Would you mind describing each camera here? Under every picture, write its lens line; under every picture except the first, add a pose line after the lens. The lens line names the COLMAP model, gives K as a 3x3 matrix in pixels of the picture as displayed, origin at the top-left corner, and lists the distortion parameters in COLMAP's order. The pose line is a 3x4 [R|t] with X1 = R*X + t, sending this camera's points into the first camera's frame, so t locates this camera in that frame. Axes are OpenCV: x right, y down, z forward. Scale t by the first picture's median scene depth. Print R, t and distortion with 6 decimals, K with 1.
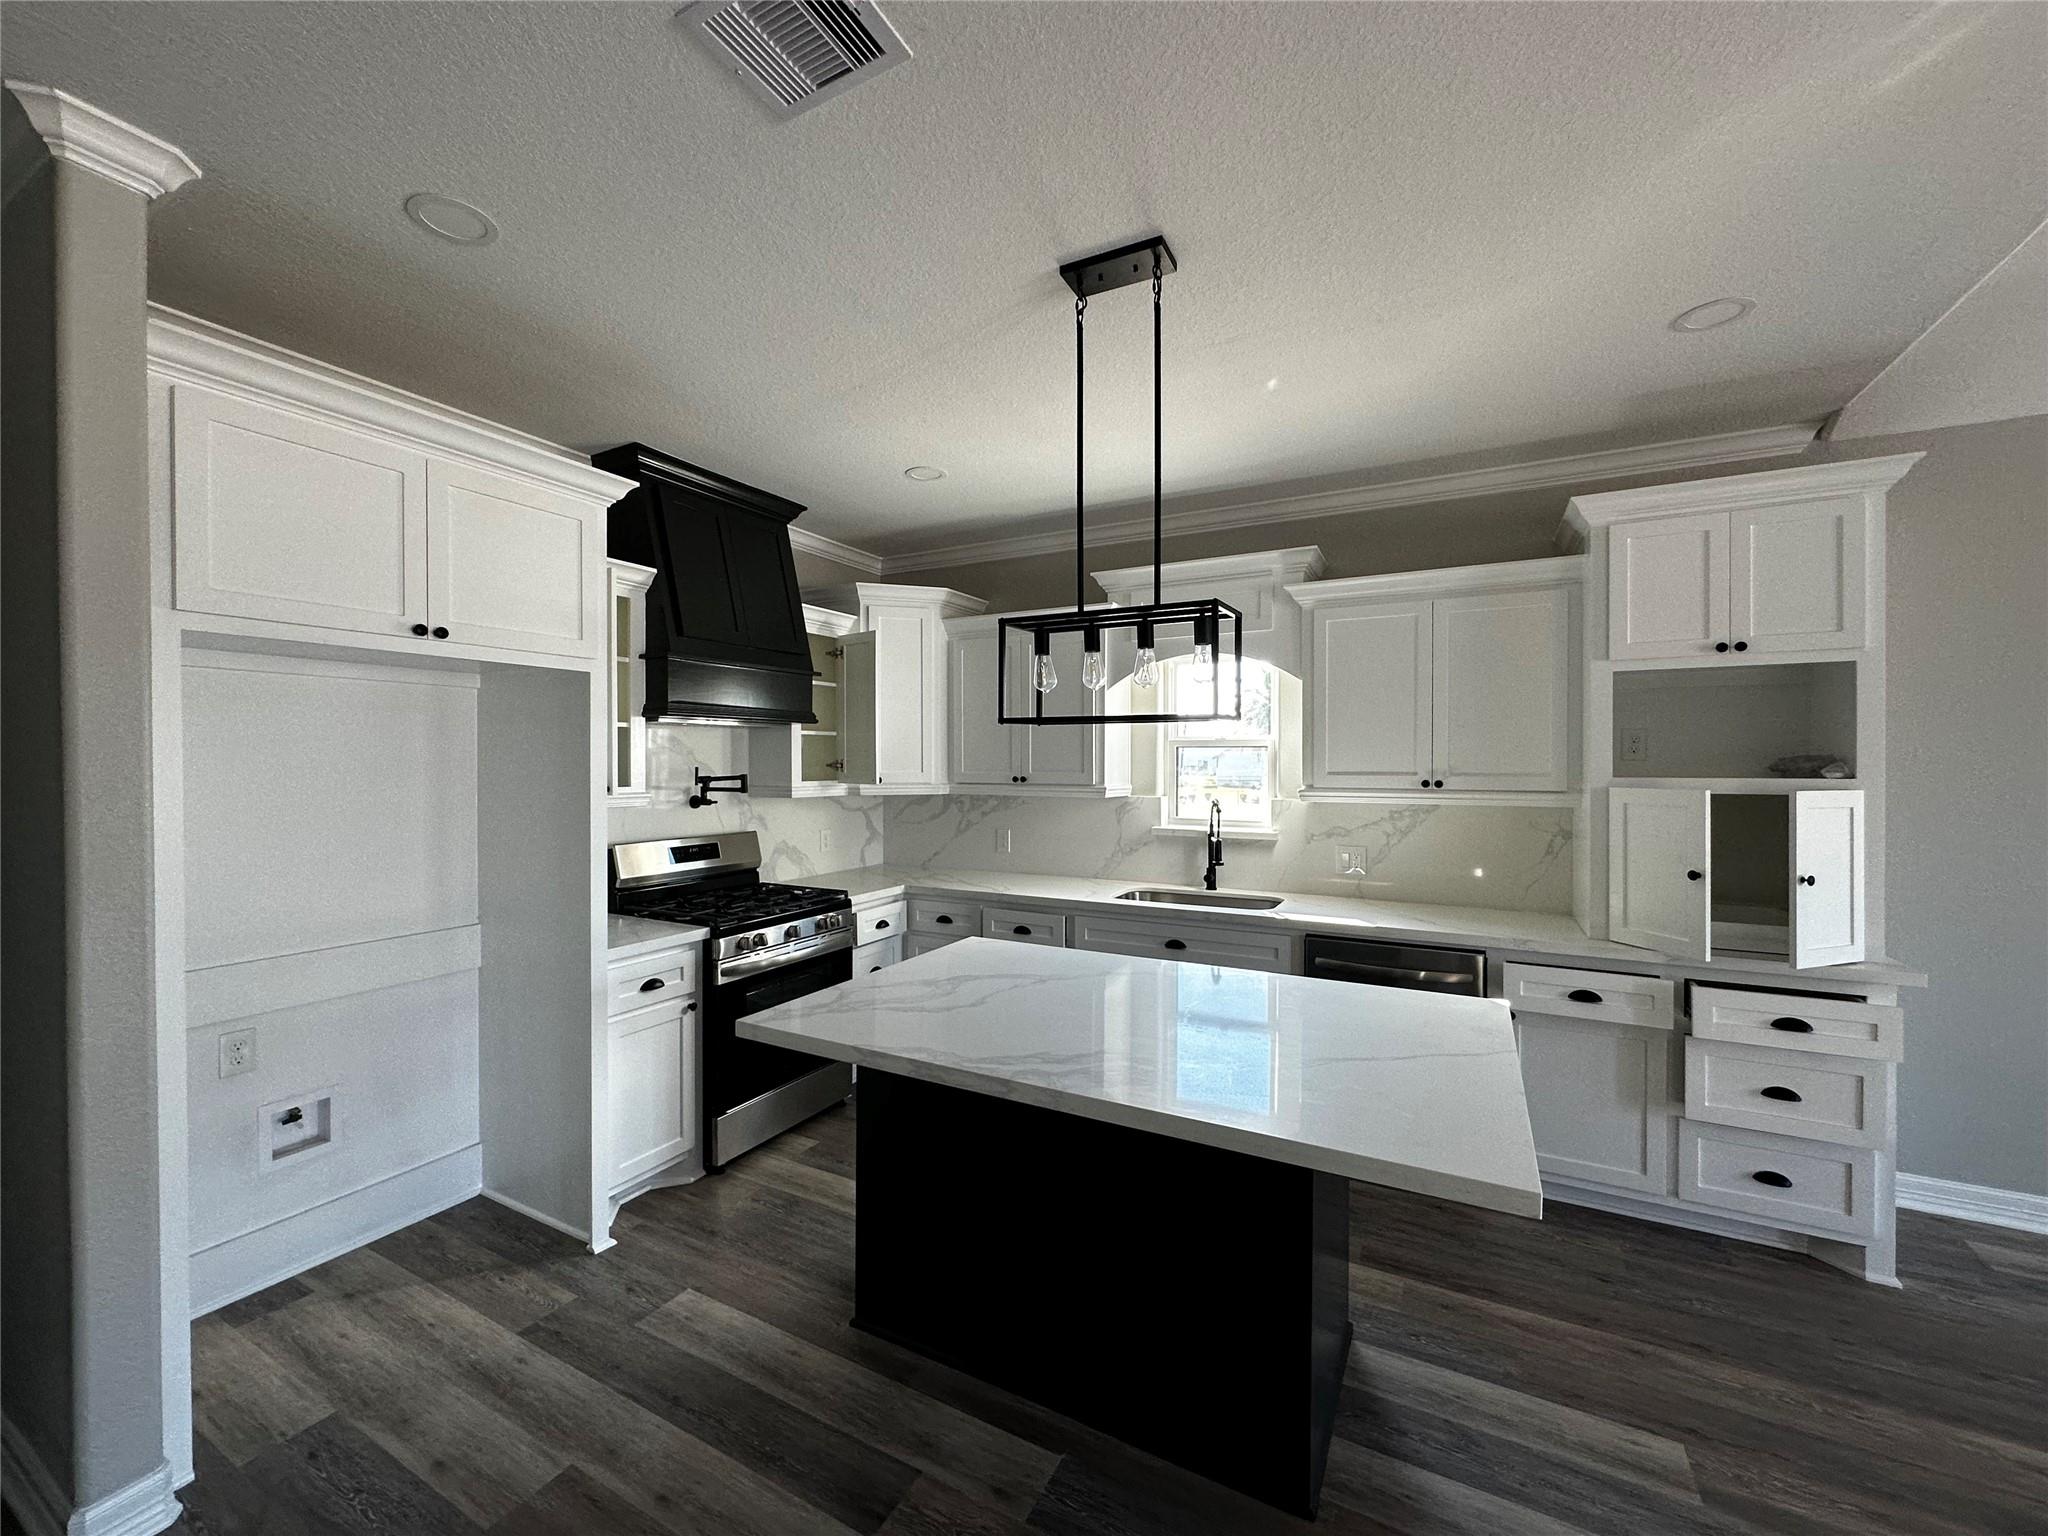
lens RADIAL K [[817.5, 0, 1019.7], [0, 817.5, 764.2], [0, 0, 1]] dist [-0.001053, 0.000077]
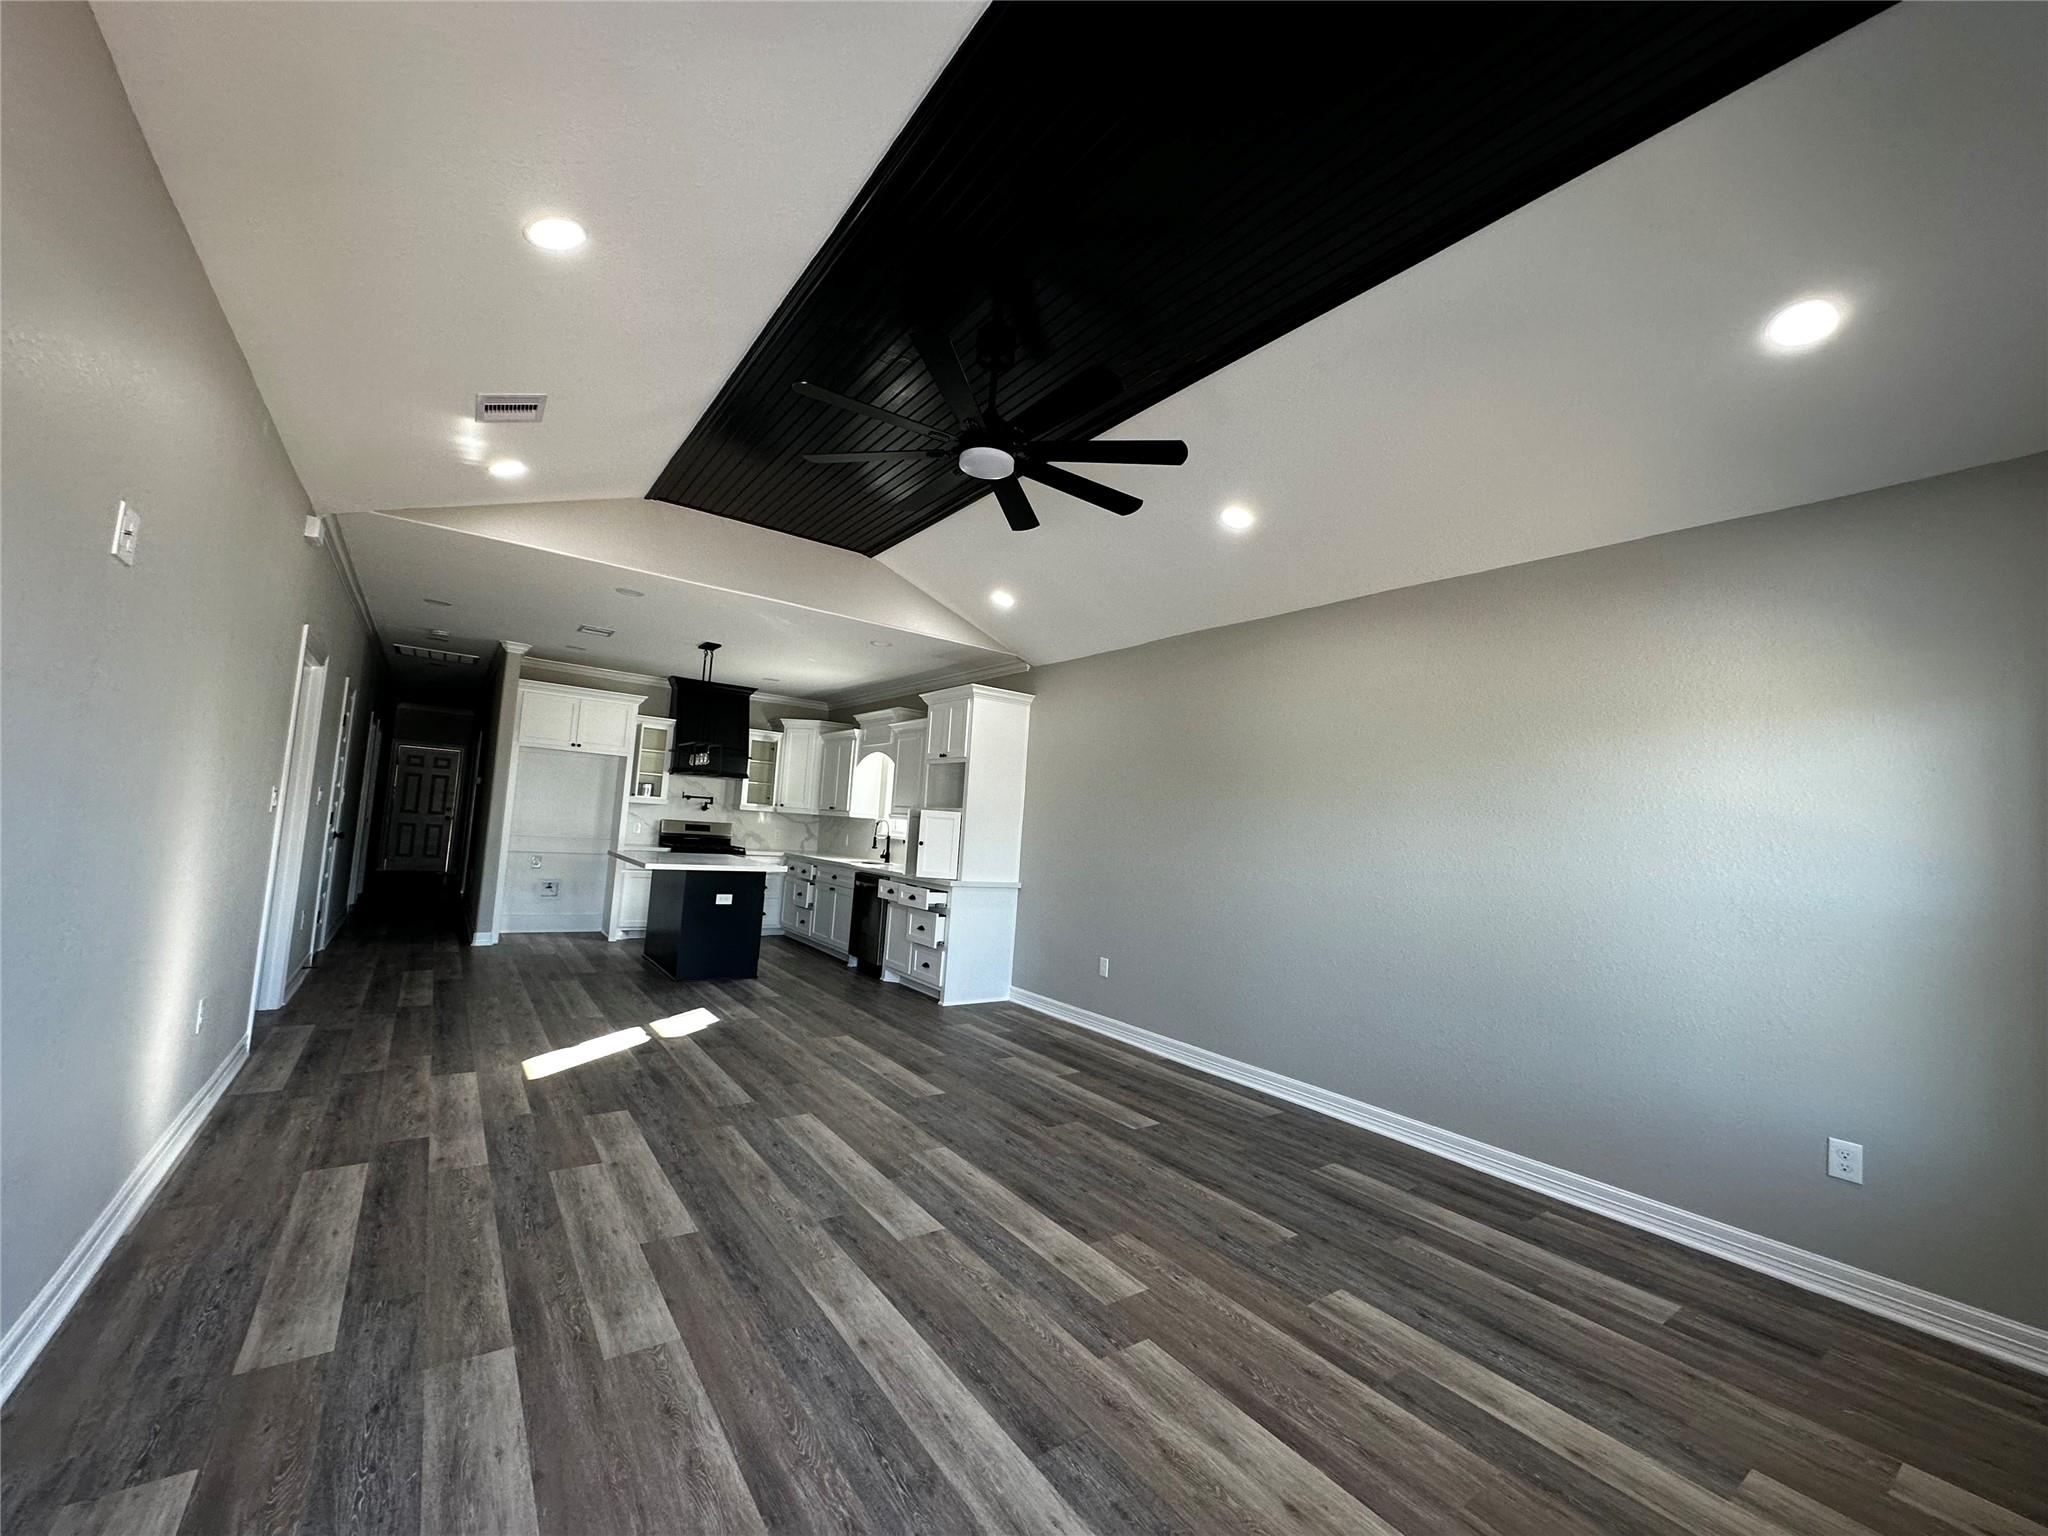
lens RADIAL K [[817.5, 0, 1024.9], [0, 817.5, 763.1], [0, 0, 1]] dist [-0.001053, 0.000077]
pose [[0.898902, 0.022627, -0.437565, 2.194542], [-0.066401, 0.994166, -0.085000, 0.078593], [0.433089, 0.105461, 0.895160, -1.145435]]
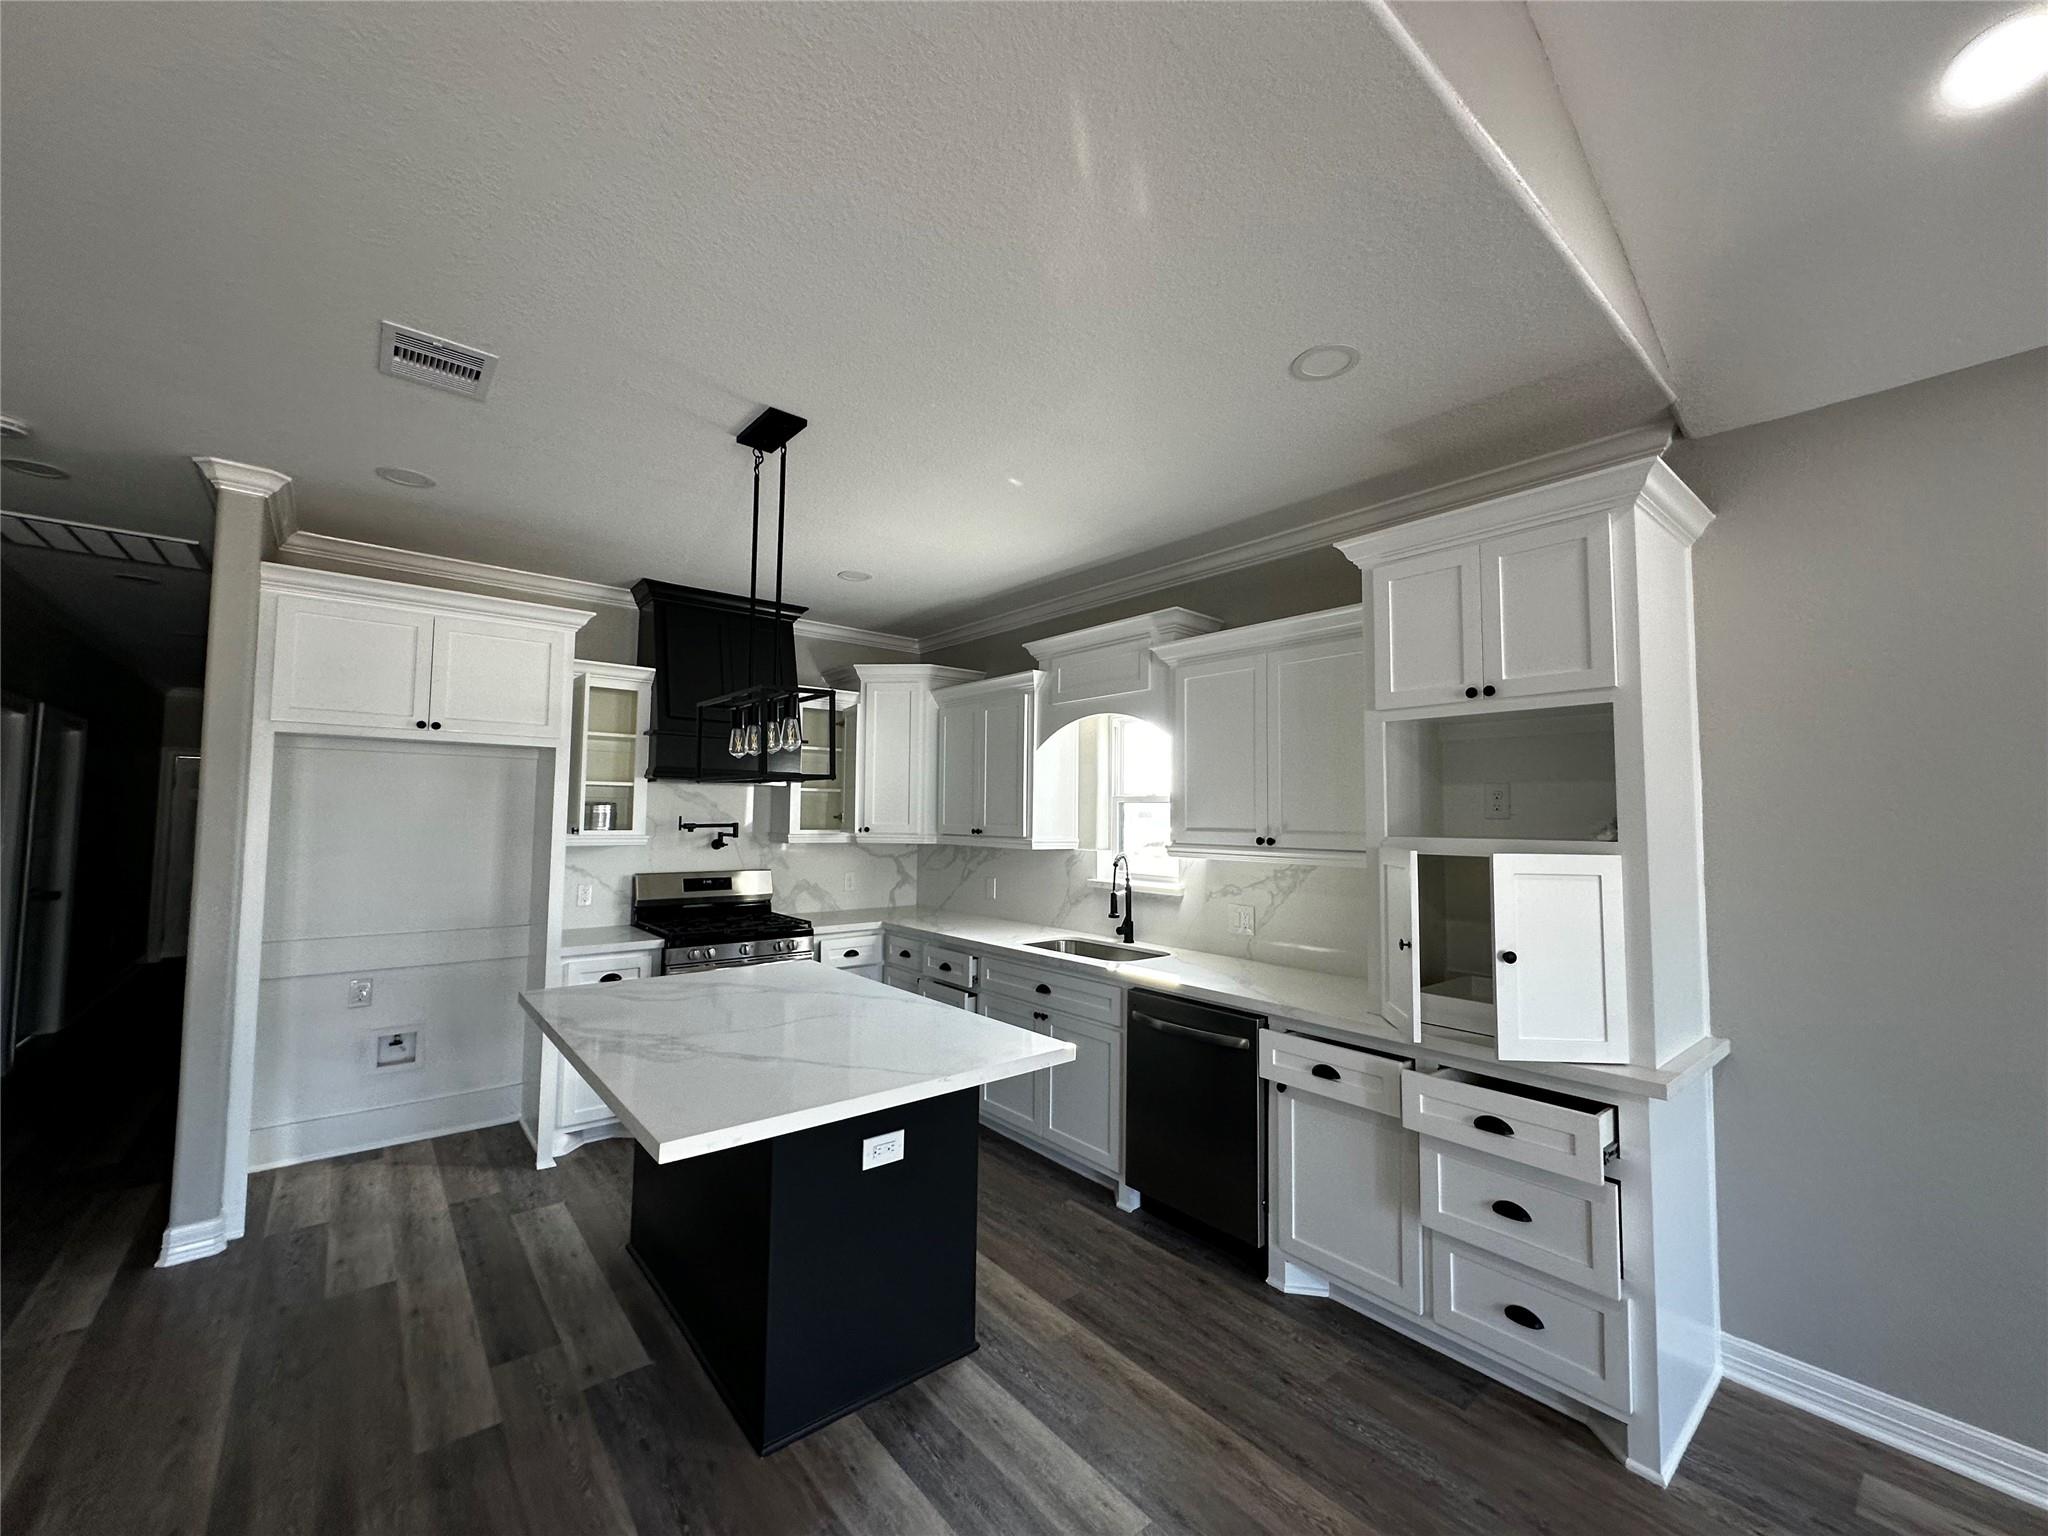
lens RADIAL K [[817.5, 0, 1023.1], [0, 817.5, 763.5], [0, 0, 1]] dist [-0.001053, 0.000077]
pose [[0.927587, -0.013961, -0.373346, 0.734950], [-0.012582, 0.997567, -0.068563, 0.002750], [0.373395, 0.068296, 0.925155, -0.011585]]
